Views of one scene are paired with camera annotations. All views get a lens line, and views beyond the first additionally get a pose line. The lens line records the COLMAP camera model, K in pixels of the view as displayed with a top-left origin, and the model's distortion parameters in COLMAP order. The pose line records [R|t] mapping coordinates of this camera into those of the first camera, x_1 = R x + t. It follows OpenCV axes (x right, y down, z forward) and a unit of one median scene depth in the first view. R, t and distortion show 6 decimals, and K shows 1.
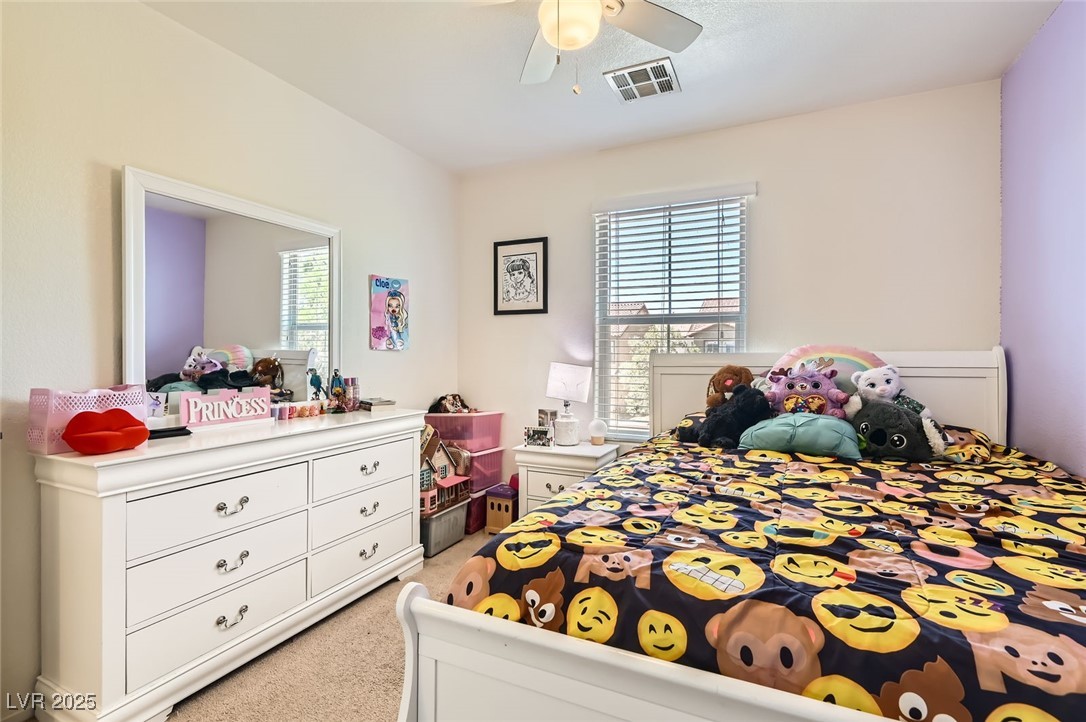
lens RADIAL K [[501.1, 0, 537.4], [0, 501.1, 364.8], [0, 0, 1]] dist [0.001266, -0.000318]
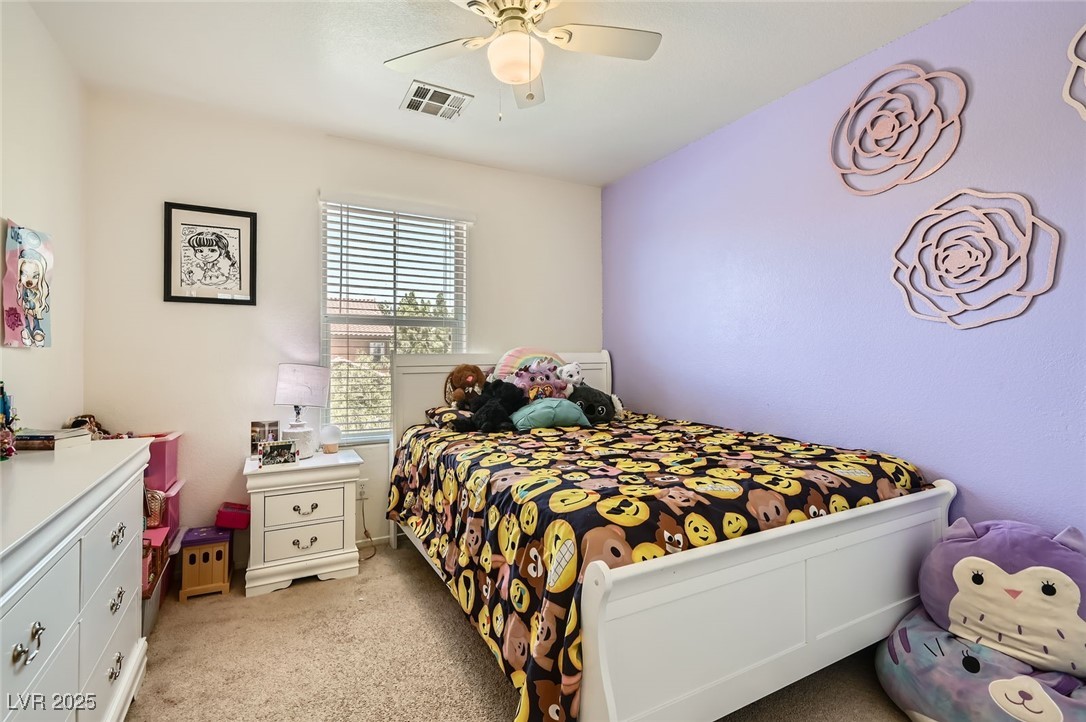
lens RADIAL K [[500.0, 0, 538.6], [0, 500.0, 359.4], [0, 0, 1]] dist [0.012383, 0.000555]
pose [[0.594170, -0.007457, 0.804305, -0.433034], [0.017391, 0.999842, -0.003578, -0.003058], [-0.804151, 0.016113, 0.594206, 0.156145]]
